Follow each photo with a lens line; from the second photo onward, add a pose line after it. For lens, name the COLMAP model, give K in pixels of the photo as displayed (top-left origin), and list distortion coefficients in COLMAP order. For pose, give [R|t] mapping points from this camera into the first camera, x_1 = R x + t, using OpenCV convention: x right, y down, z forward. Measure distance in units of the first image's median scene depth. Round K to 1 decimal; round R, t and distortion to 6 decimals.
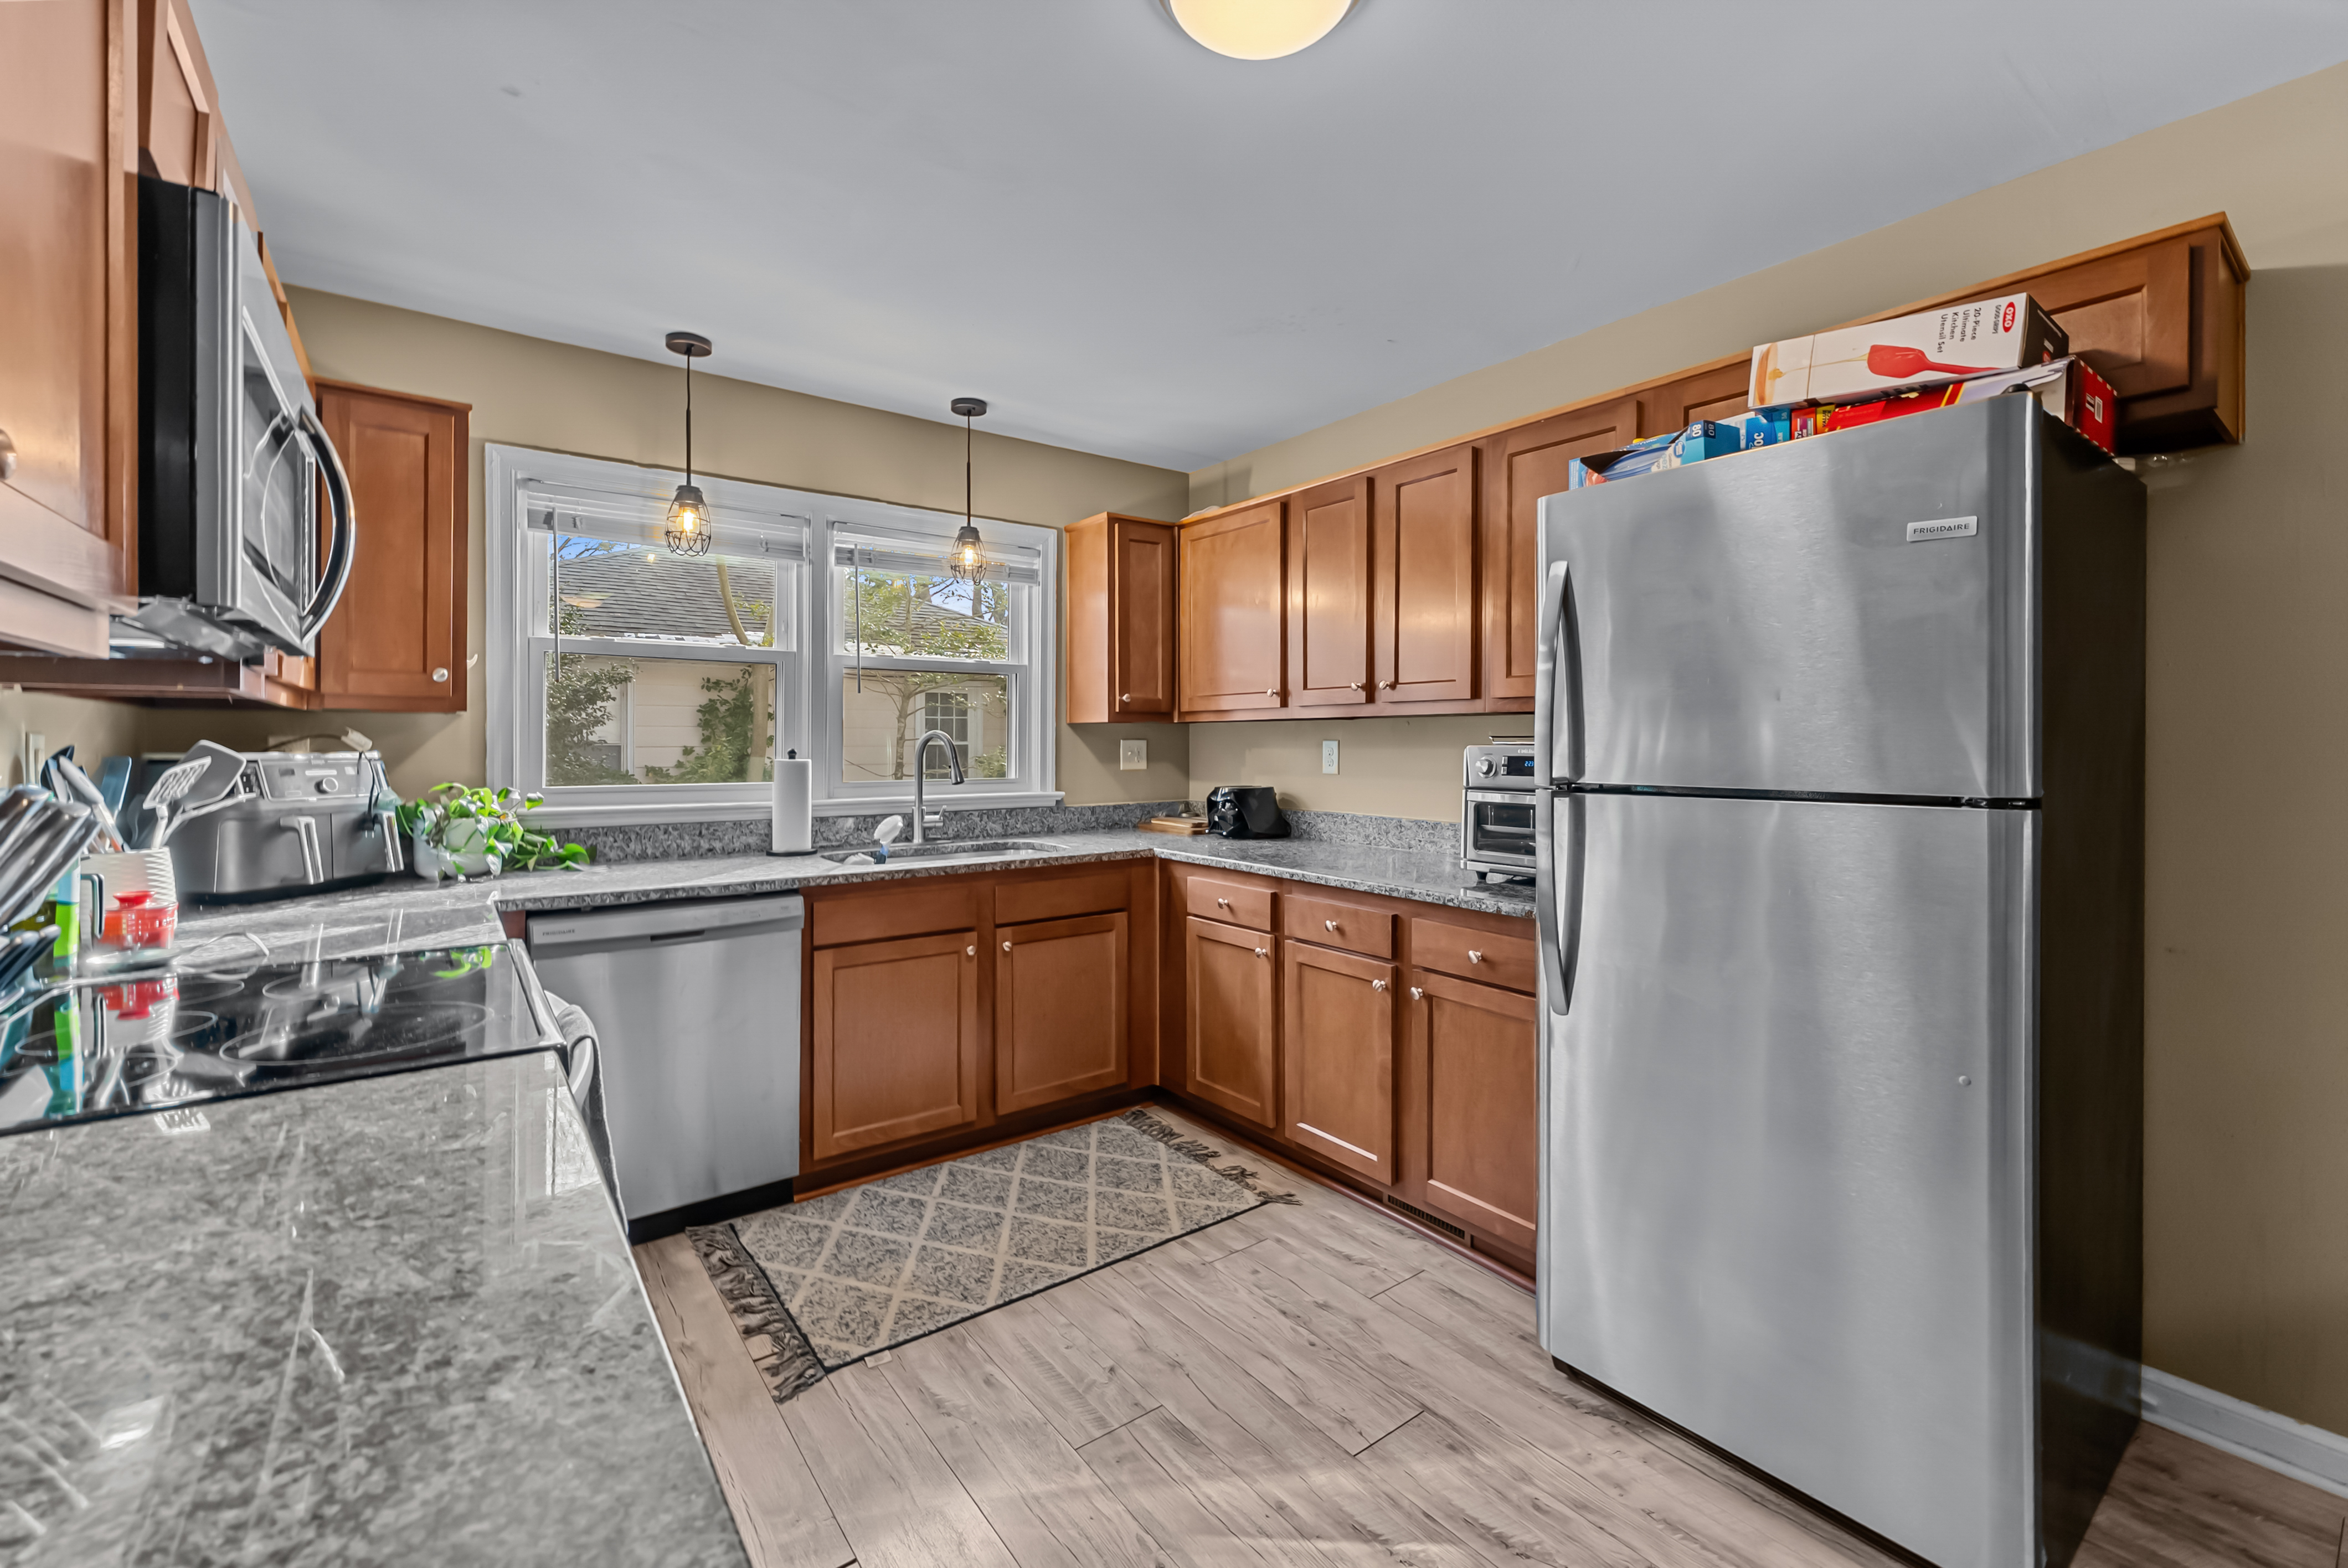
lens RADIAL K [[983.8, 0, 1172.8], [0, 983.8, 740.2], [0, 0, 1]] dist [0.001747, -0.000027]
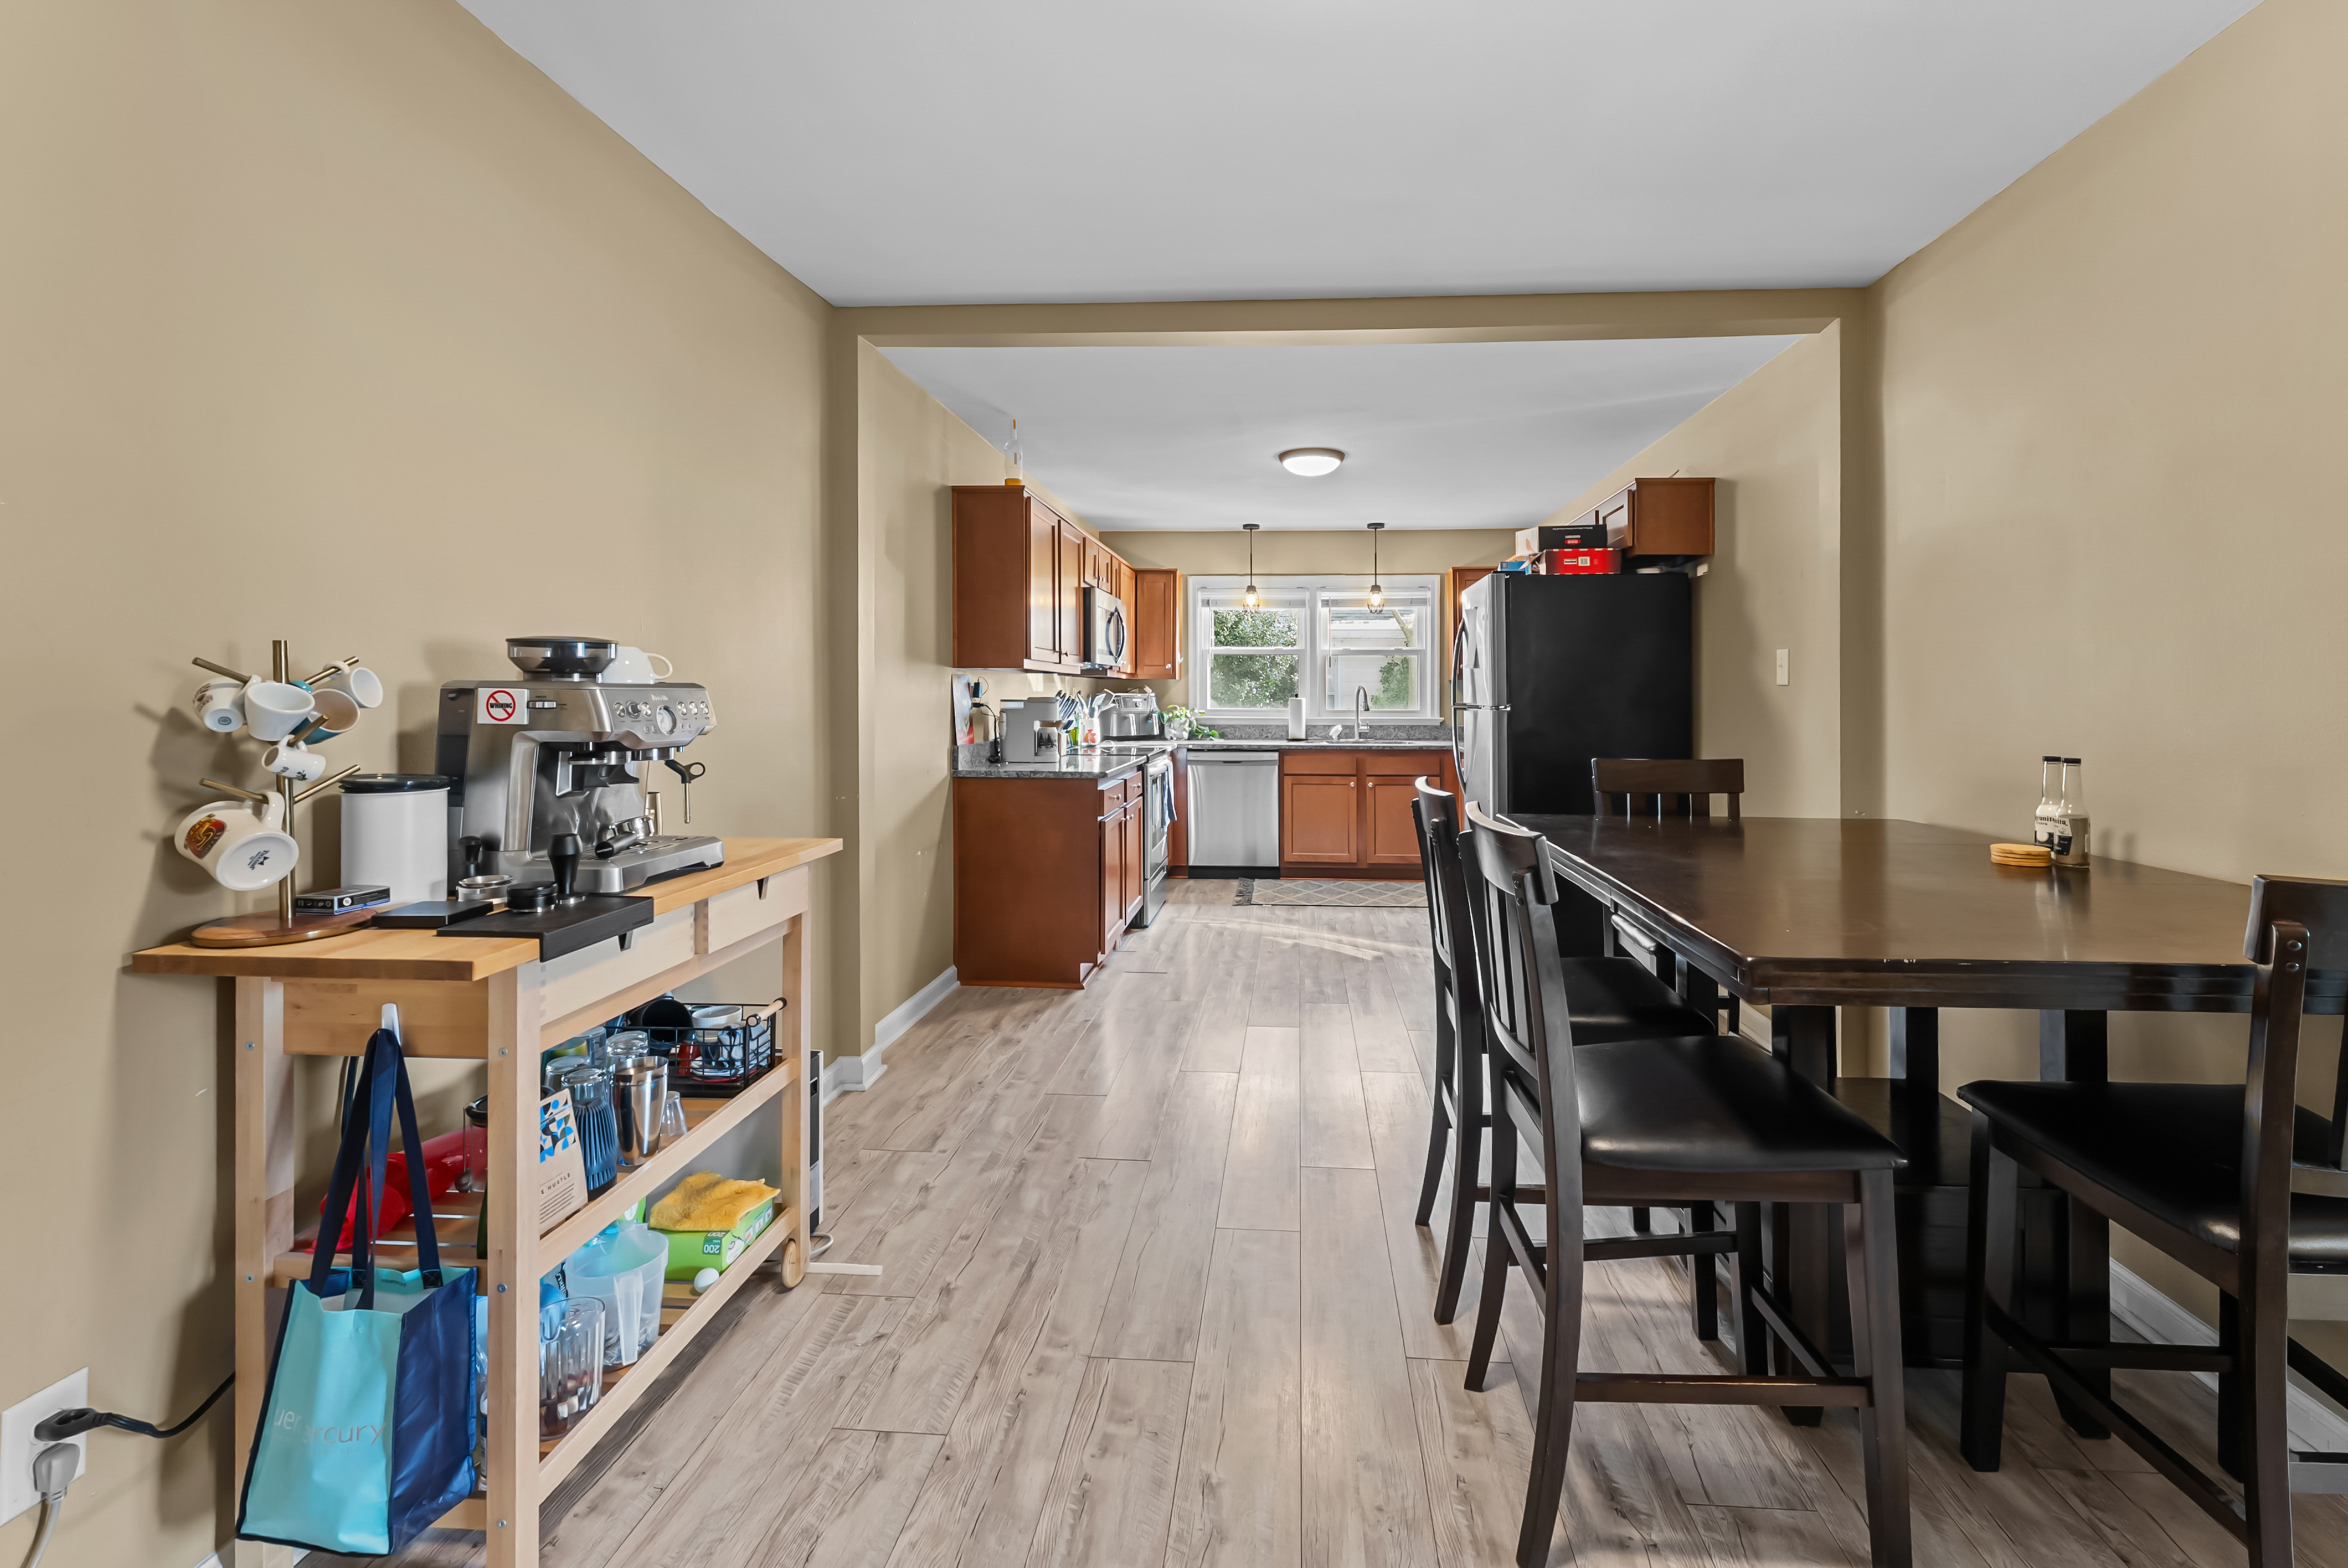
lens RADIAL K [[1037.6, 0, 1179.5], [0, 1037.6, 651.3], [0, 0, 1]] dist [-0.056582, -0.000028]
pose [[0.722309, -0.027450, -0.691026, 1.156639], [-0.000794, 0.999178, -0.040522, 0.010028], [0.691570, 0.029818, 0.721693, -0.975534]]
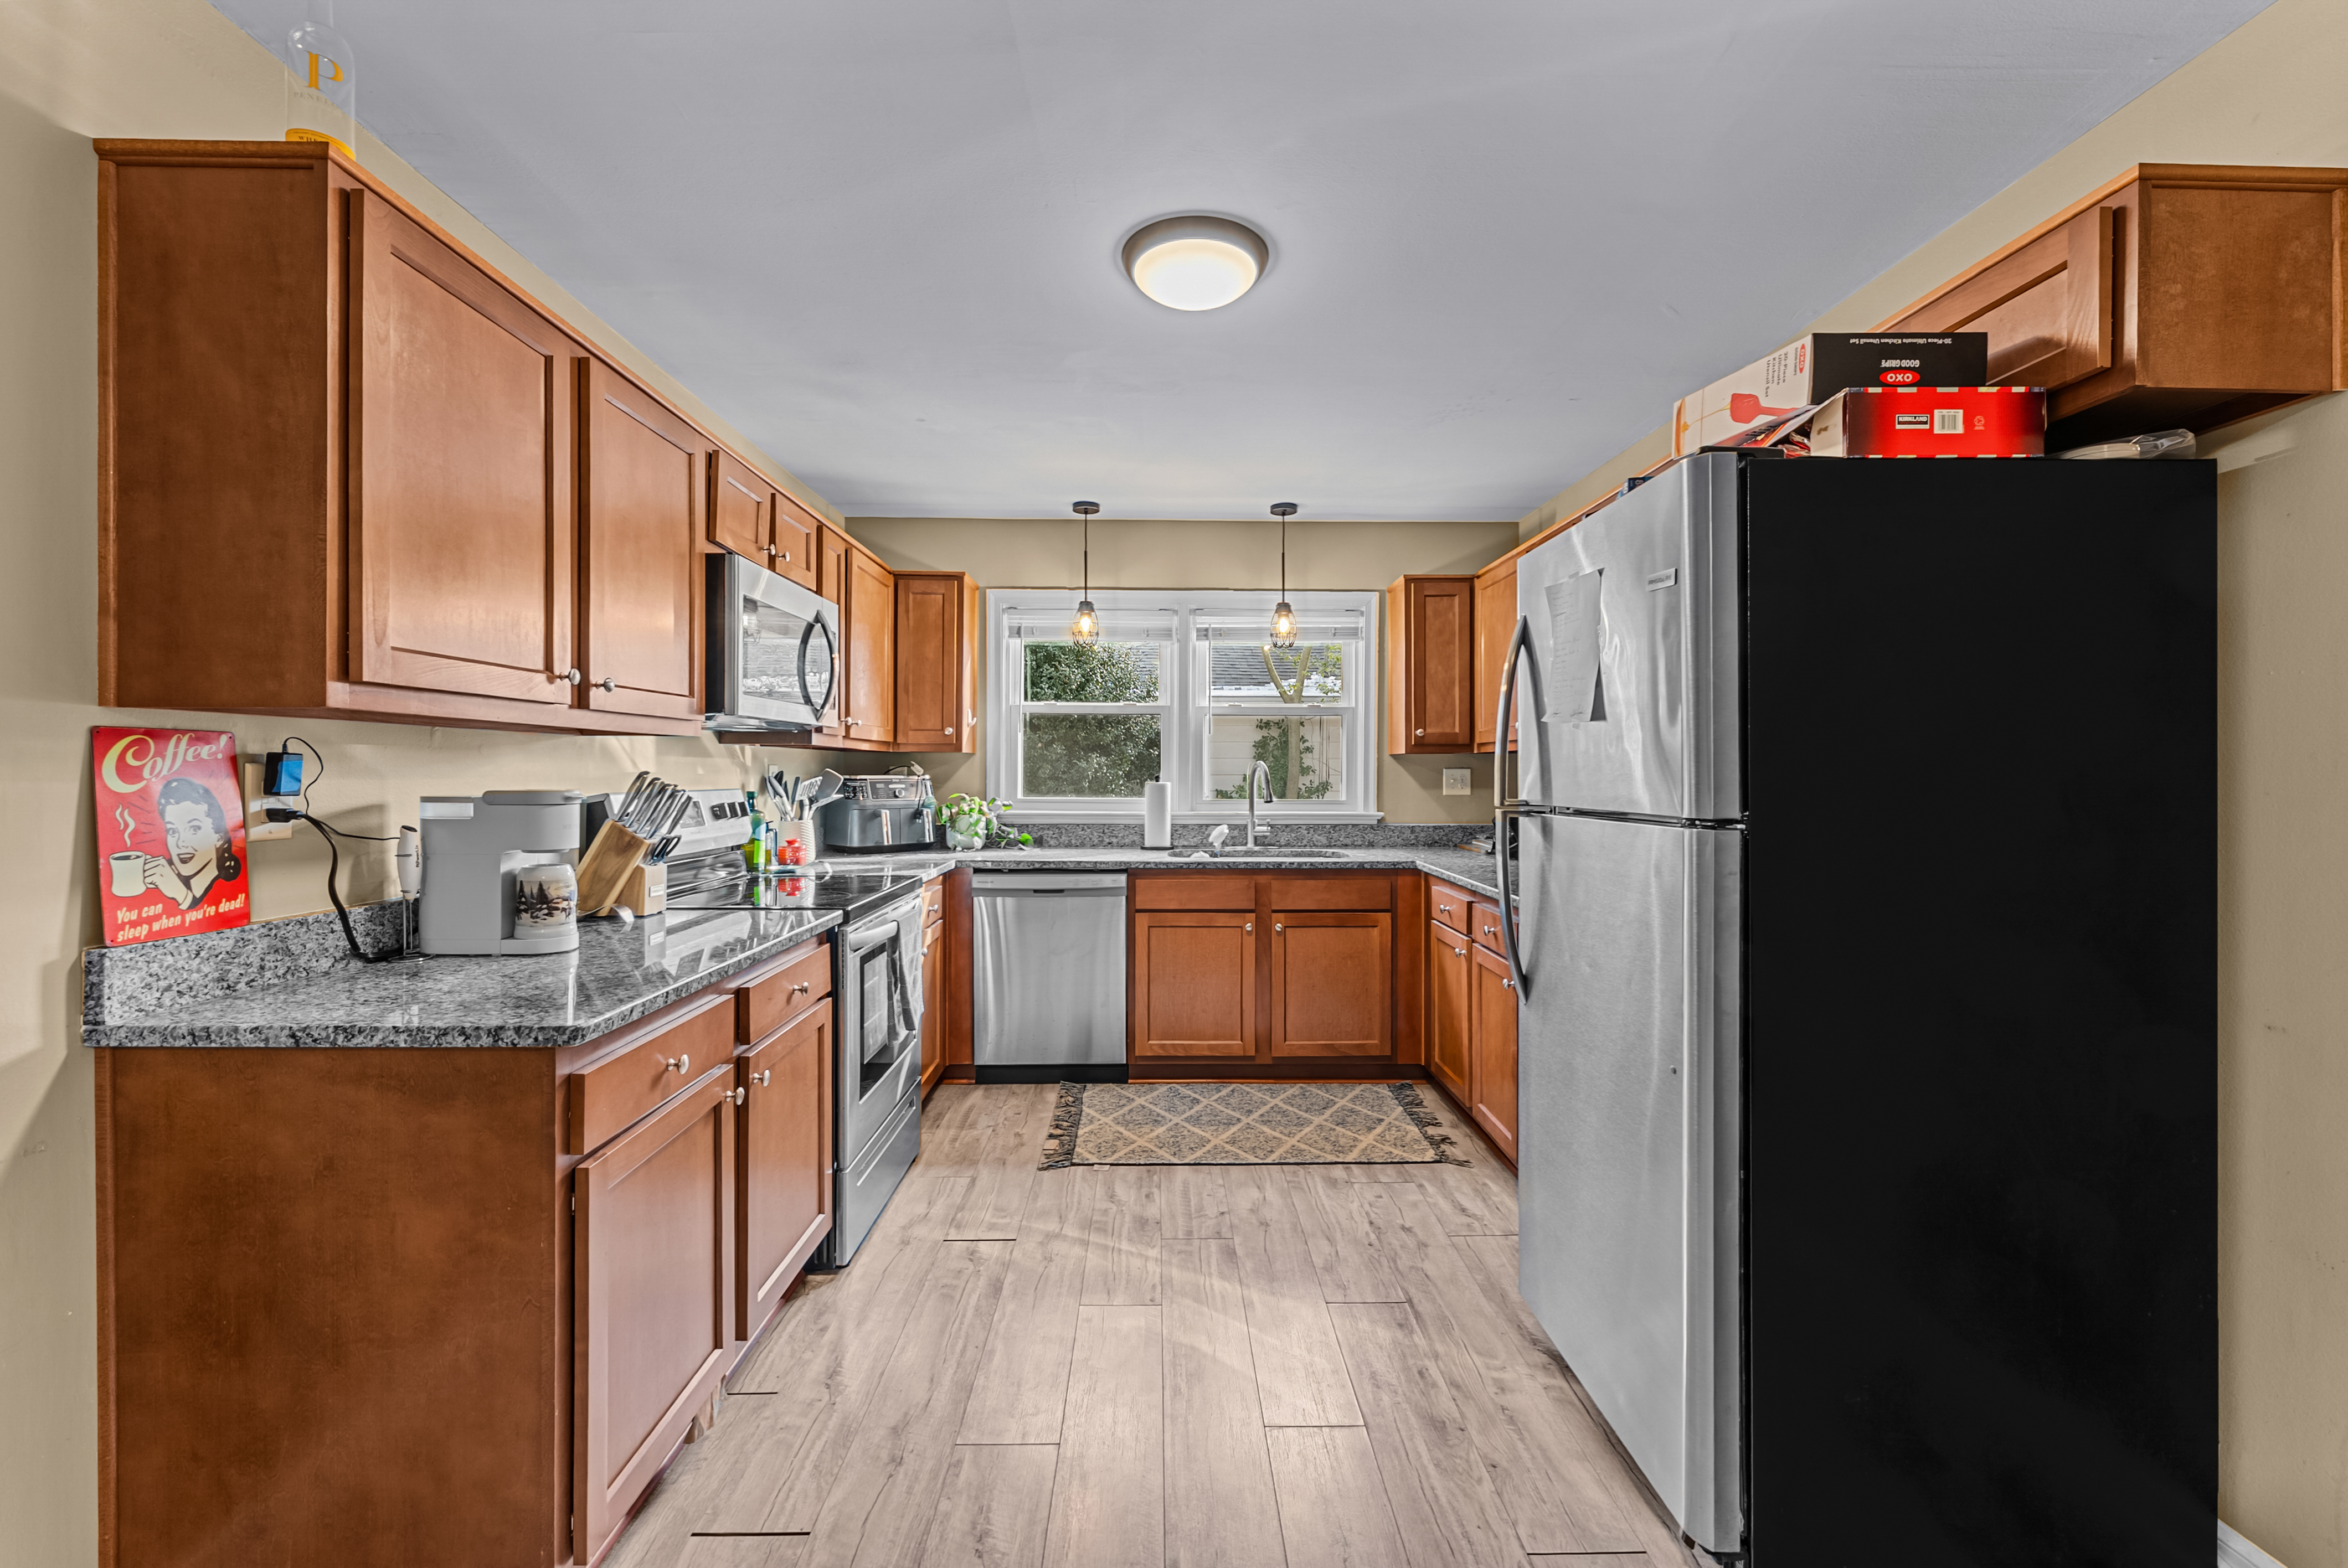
lens RADIAL K [[962.6, 0, 1170.6], [0, 962.6, 765.7], [0, 0, 1]] dist [0.001042, -0.000458]
pose [[0.804171, -0.001919, -0.594395, 0.496879], [-0.001033, 0.999989, -0.004625, 0.002354], [0.594397, 0.004333, 0.804160, -0.112622]]
